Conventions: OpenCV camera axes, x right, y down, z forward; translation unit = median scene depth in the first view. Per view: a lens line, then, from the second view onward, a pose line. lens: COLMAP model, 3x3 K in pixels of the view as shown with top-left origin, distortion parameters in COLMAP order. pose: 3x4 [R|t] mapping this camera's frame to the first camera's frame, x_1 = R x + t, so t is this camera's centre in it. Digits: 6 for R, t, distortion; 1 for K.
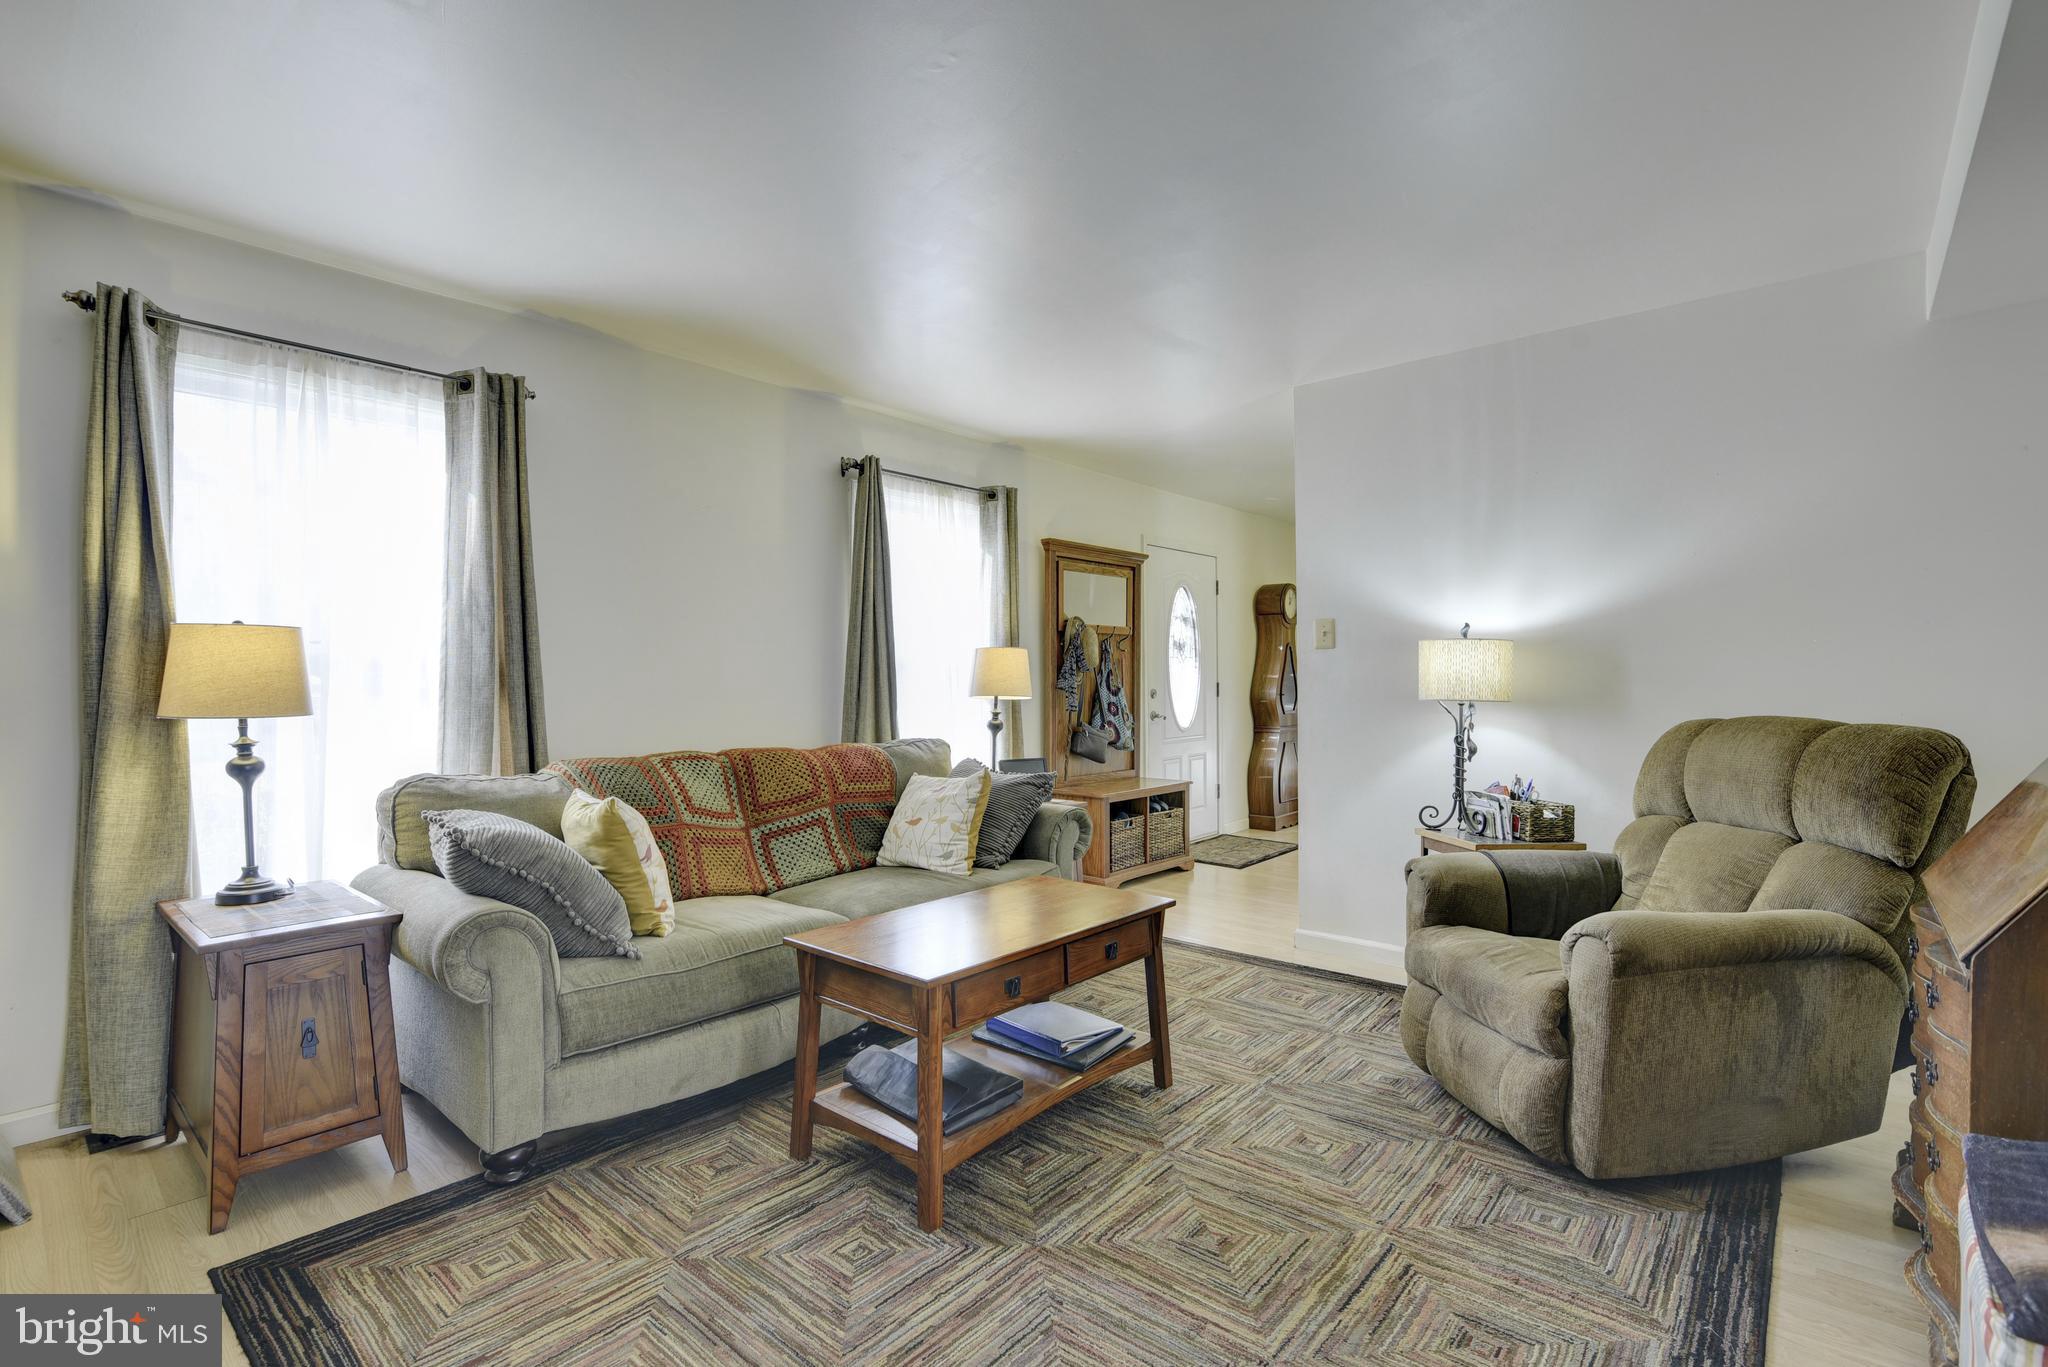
lens RADIAL K [[917.6, 0, 1035.5], [0, 917.6, 688.4], [0, 0, 1]] dist [-0.018498, 0.000669]
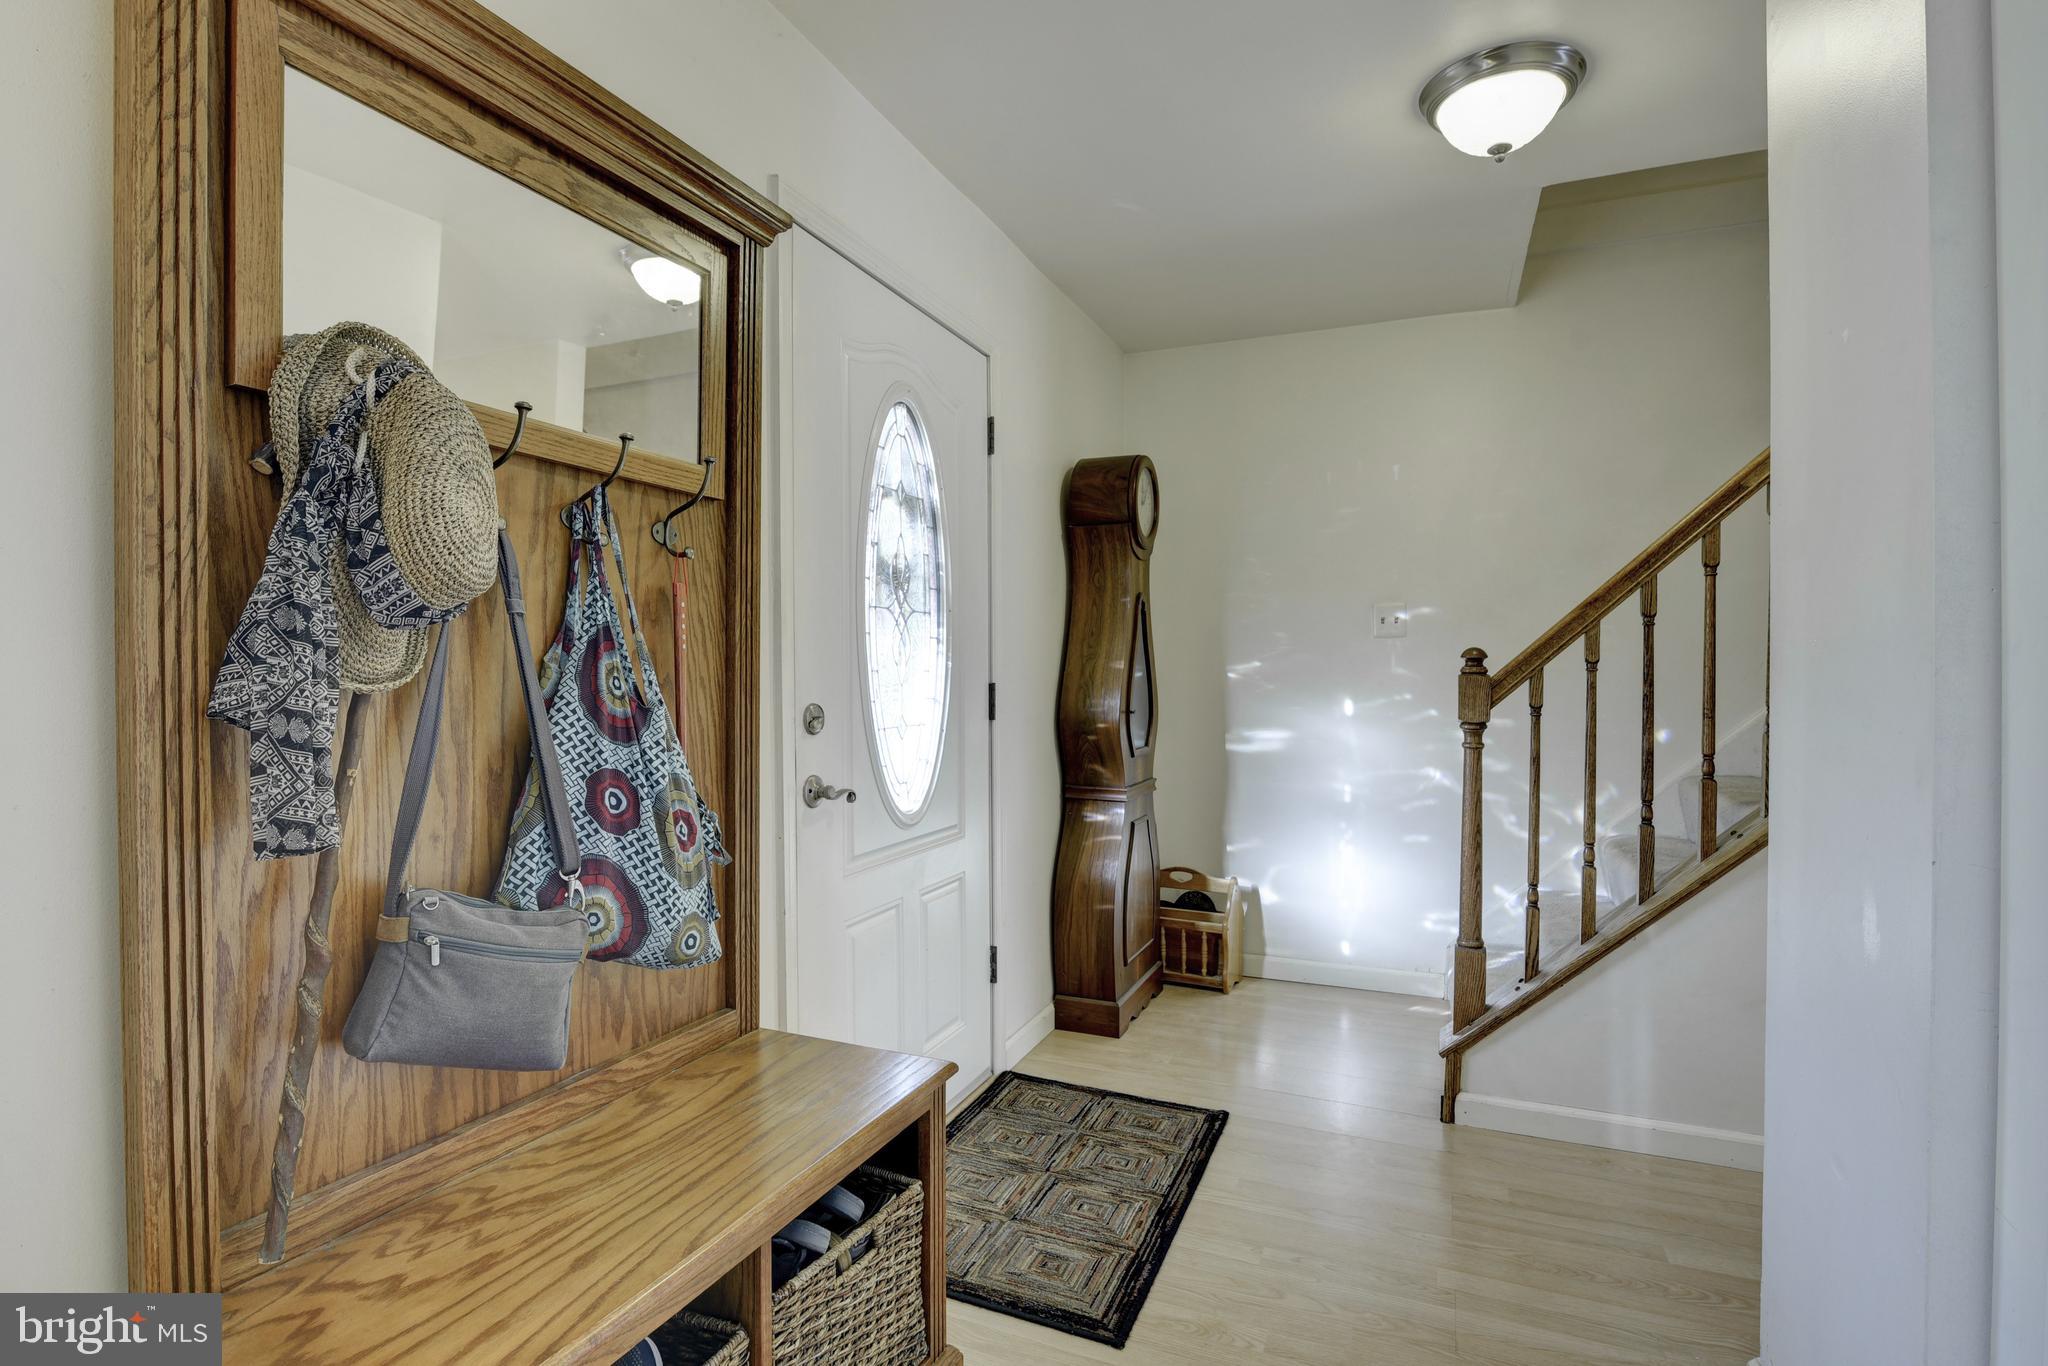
lens RADIAL K [[1004.0, 0, 1017.1], [0, 1004.0, 704.6], [0, 0, 1]] dist [-0.010931, -0.002690]
pose [[0.956357, -0.004257, 0.292169, 0.191910], [-0.000216, 0.999883, 0.015276, -0.008683], [-0.292200, -0.014672, 0.956245, 1.321861]]
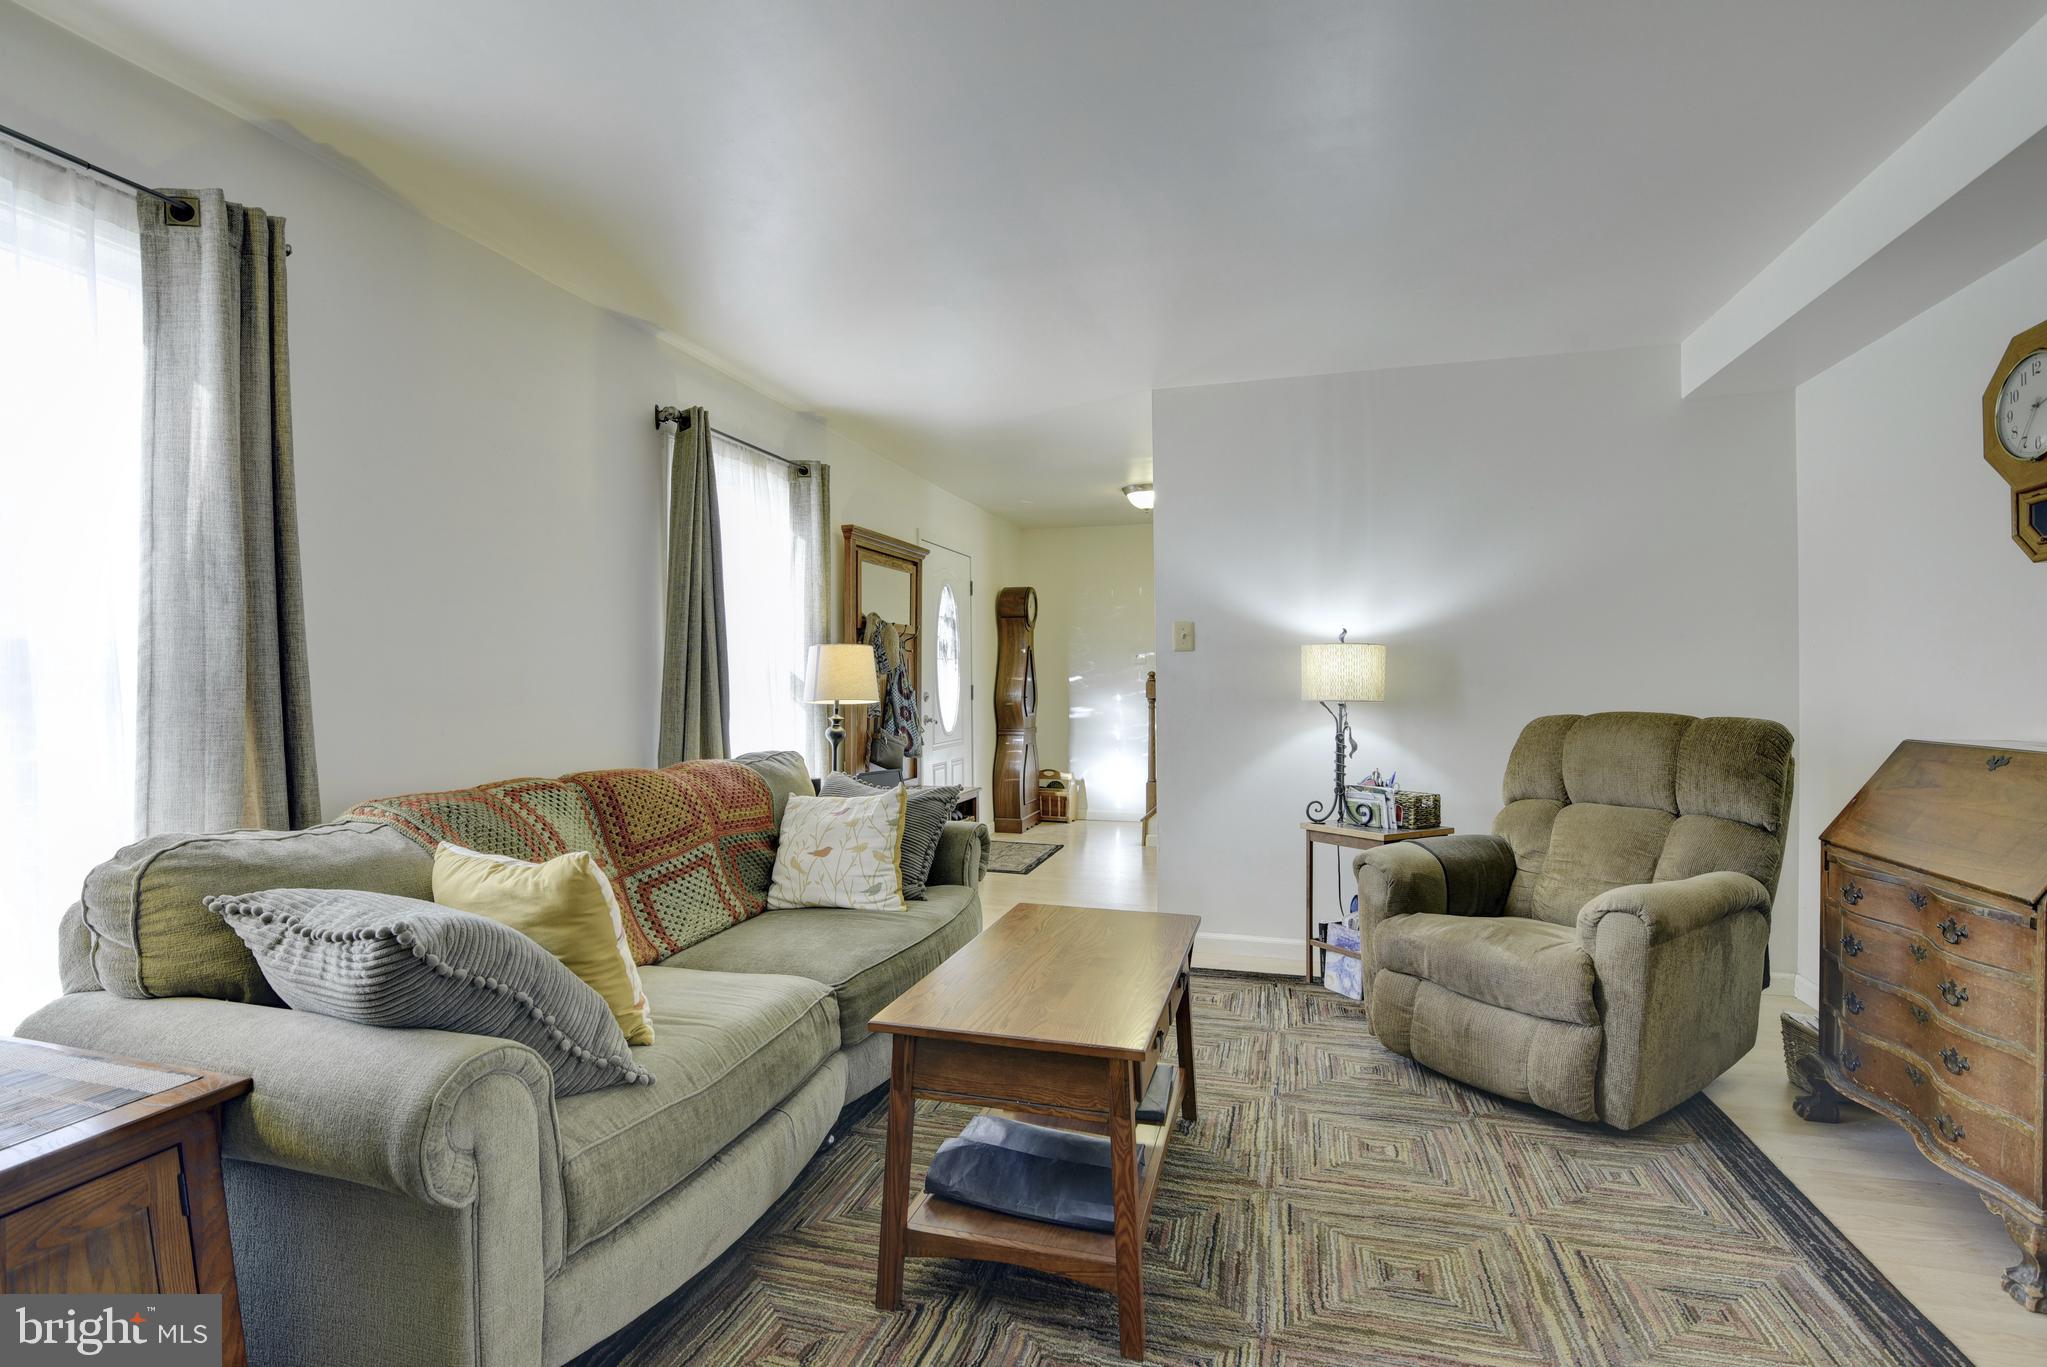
lens RADIAL K [[917.2, 0, 1028.8], [0, 917.2, 689.4], [0, 0, 1]] dist [-0.018498, 0.000669]
pose [[0.913181, -0.002218, 0.407549, -0.322124], [0.003336, 0.999992, -0.002033, 0.000411], [-0.407541, 0.003216, 0.913181, 0.179961]]
